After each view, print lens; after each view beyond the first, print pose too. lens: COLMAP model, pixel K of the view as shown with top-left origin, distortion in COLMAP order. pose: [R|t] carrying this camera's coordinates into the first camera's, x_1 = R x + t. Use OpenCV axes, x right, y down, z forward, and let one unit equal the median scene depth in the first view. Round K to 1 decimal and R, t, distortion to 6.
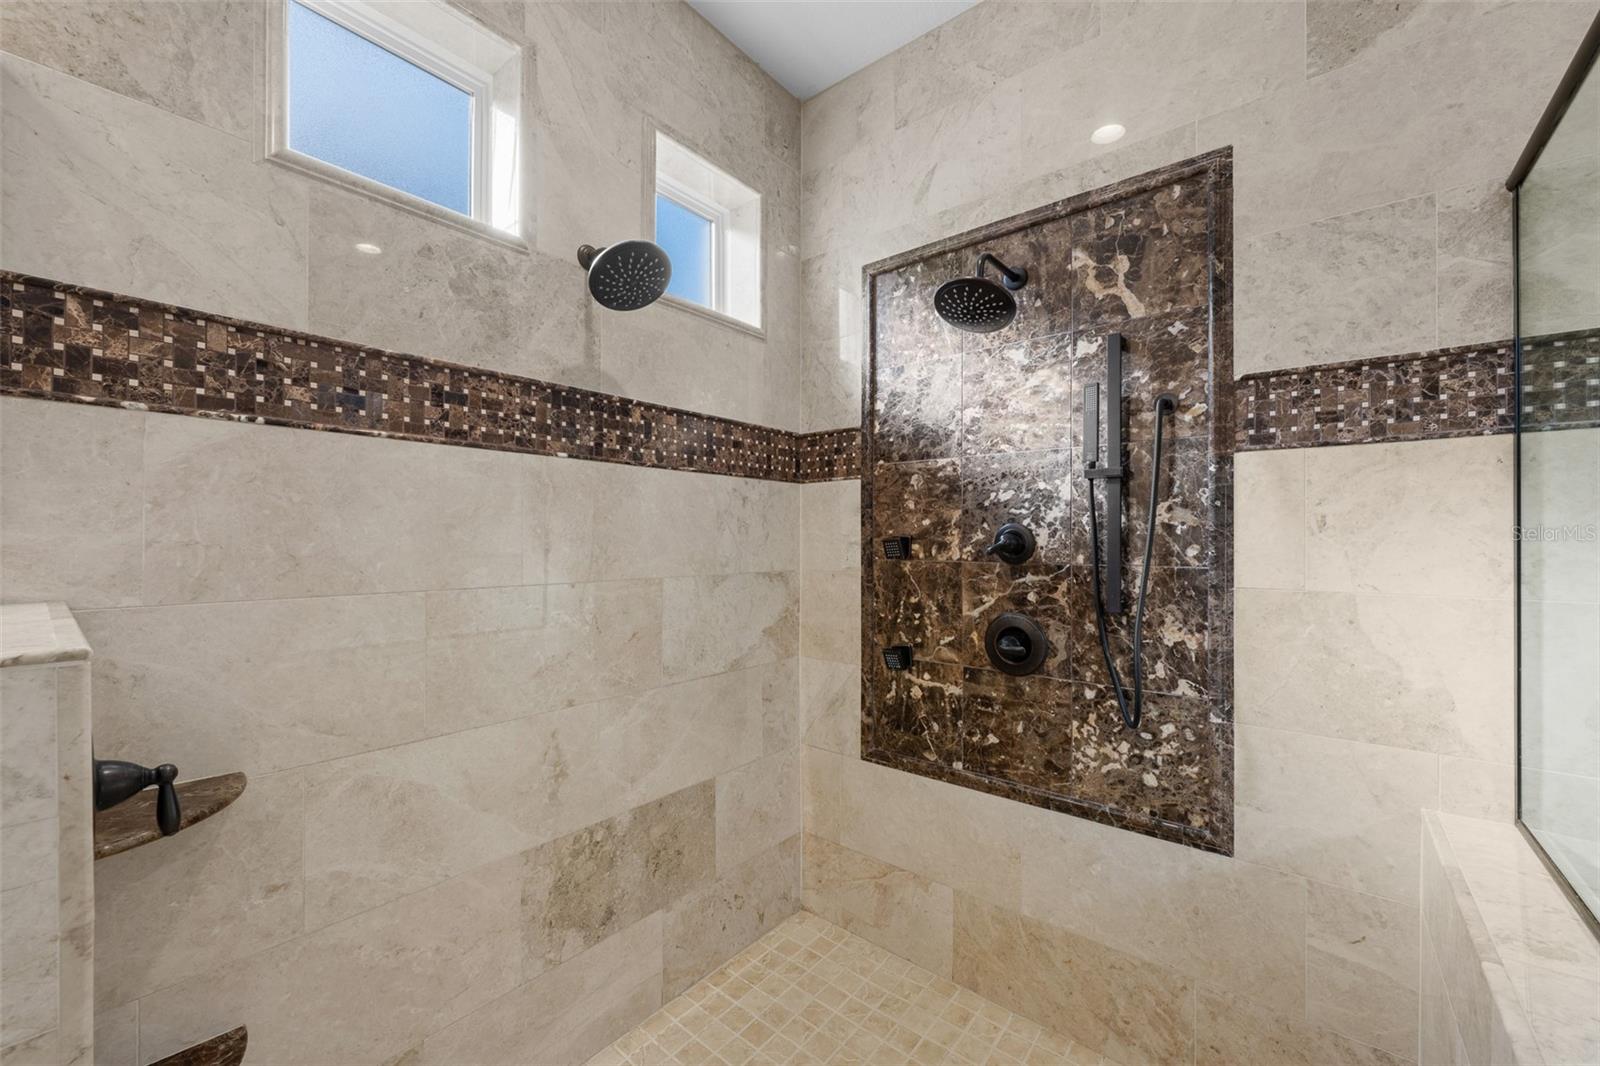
lens RADIAL K [[643.4, 0, 802.8], [0, 643.4, 541.3], [0, 0, 1]] dist [0.000046, -0.000234]
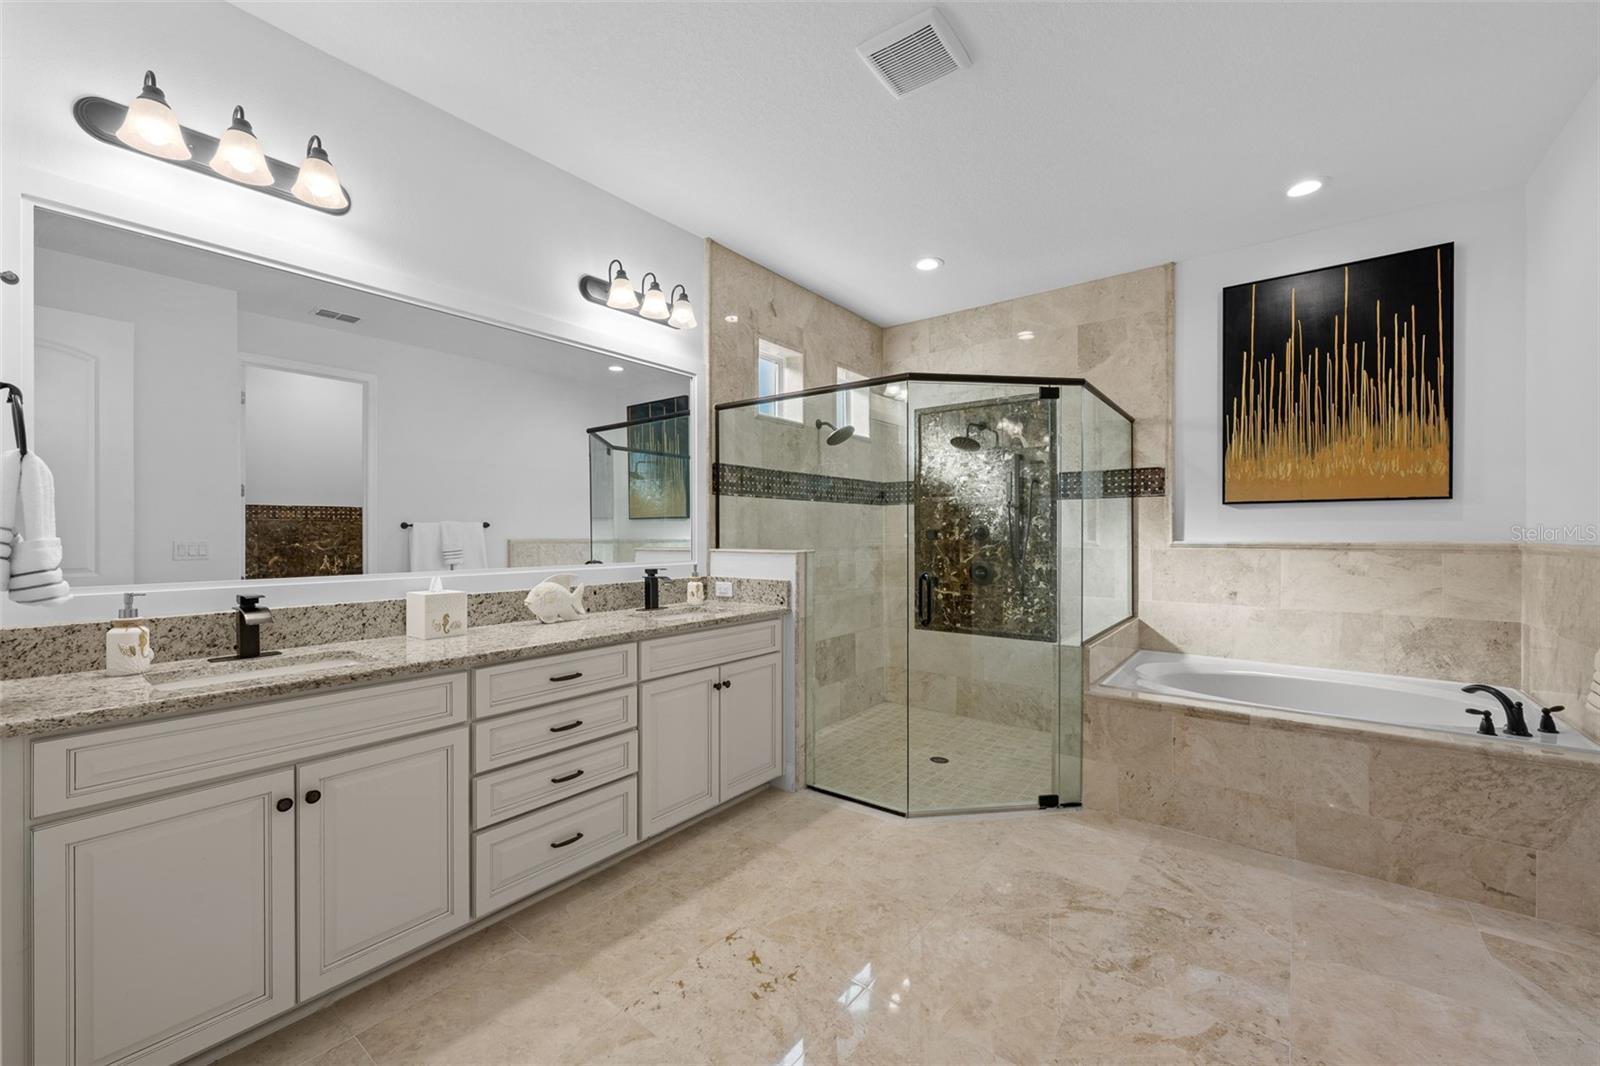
lens RADIAL K [[643.4, 0, 799.1], [0, 643.4, 536.9], [0, 0, 1]] dist [0.000046, -0.000234]
pose [[0.999719, -0.004952, 0.023188, -0.429344], [0.004829, 0.999974, 0.005368, 0.003669], [-0.023214, -0.005254, 0.999717, -1.462508]]
